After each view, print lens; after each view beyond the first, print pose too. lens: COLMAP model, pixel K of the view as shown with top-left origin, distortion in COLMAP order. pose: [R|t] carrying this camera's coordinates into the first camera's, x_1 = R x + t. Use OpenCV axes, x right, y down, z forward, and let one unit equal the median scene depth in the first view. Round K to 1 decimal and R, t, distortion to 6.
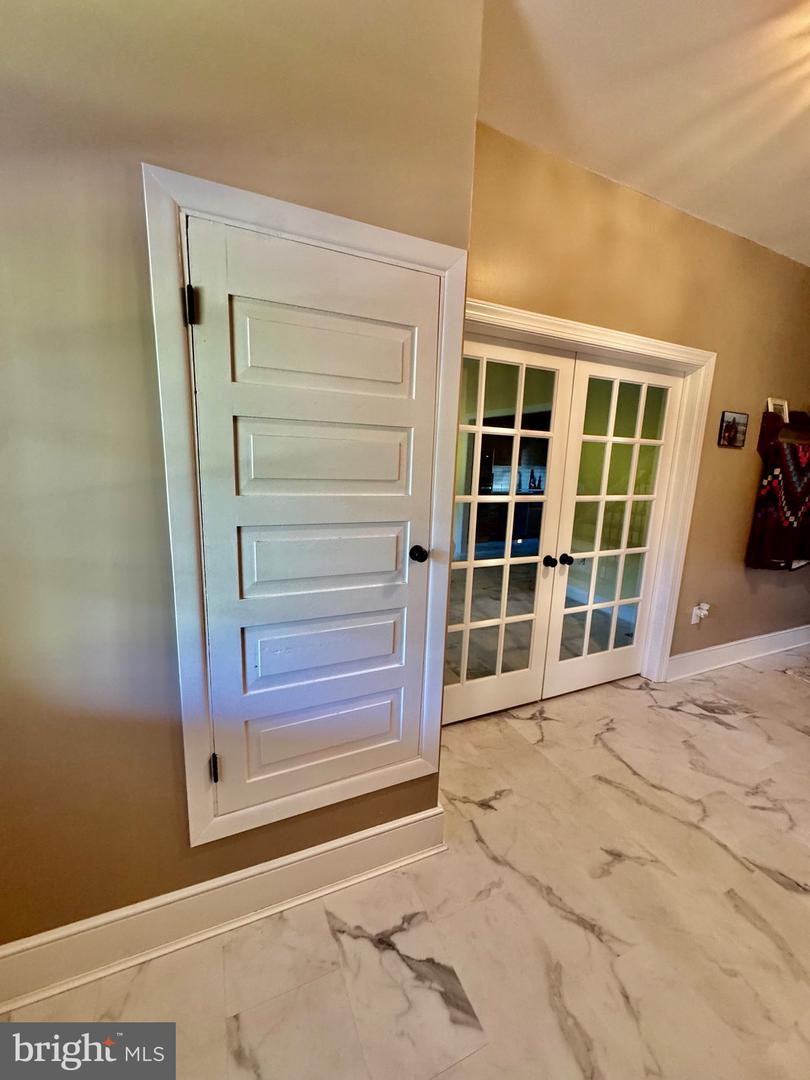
lens RADIAL K [[432.6, 0, 403.5], [0, 432.6, 538.4], [0, 0, 1]] dist [-0.003789, 0.000216]
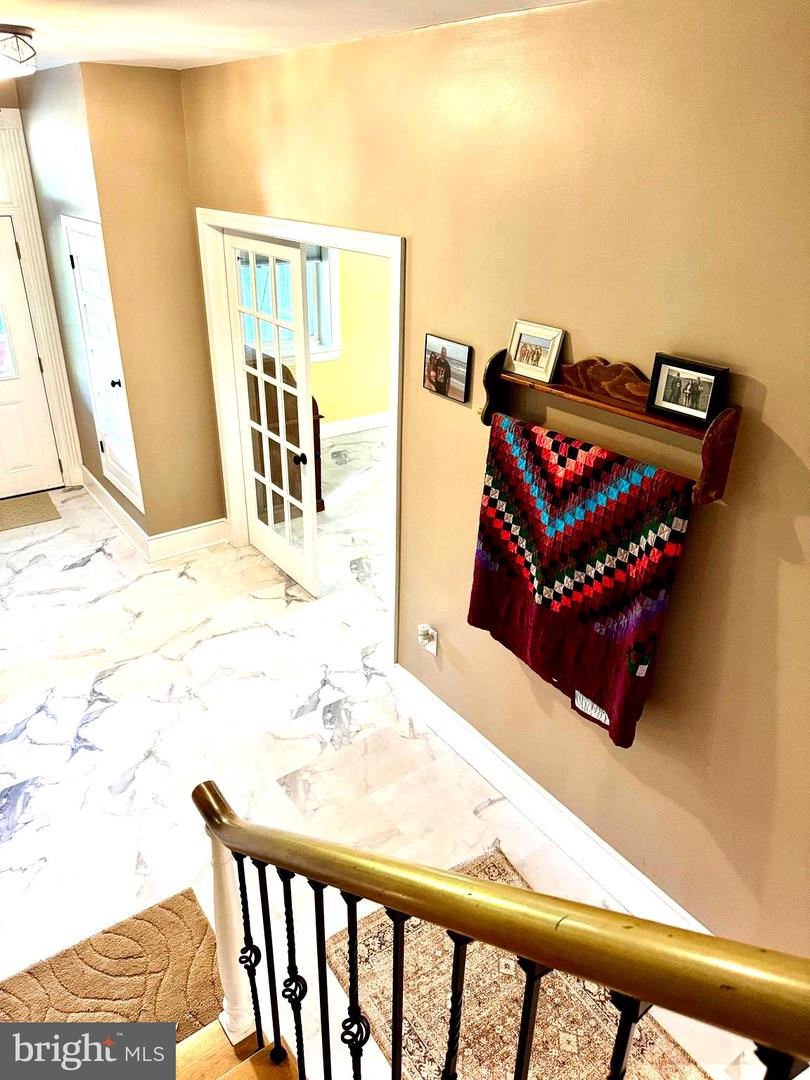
lens RADIAL K [[759.7, 0, 404.7], [0, 759.7, 539.5], [0, 0, 1]] dist [0.006967, 0.000414]
pose [[0.198676, 0.412094, -0.889217, 1.852749], [-0.183348, 0.906914, 0.379330, -0.443510], [0.962762, 0.087673, 0.255738, 0.745143]]
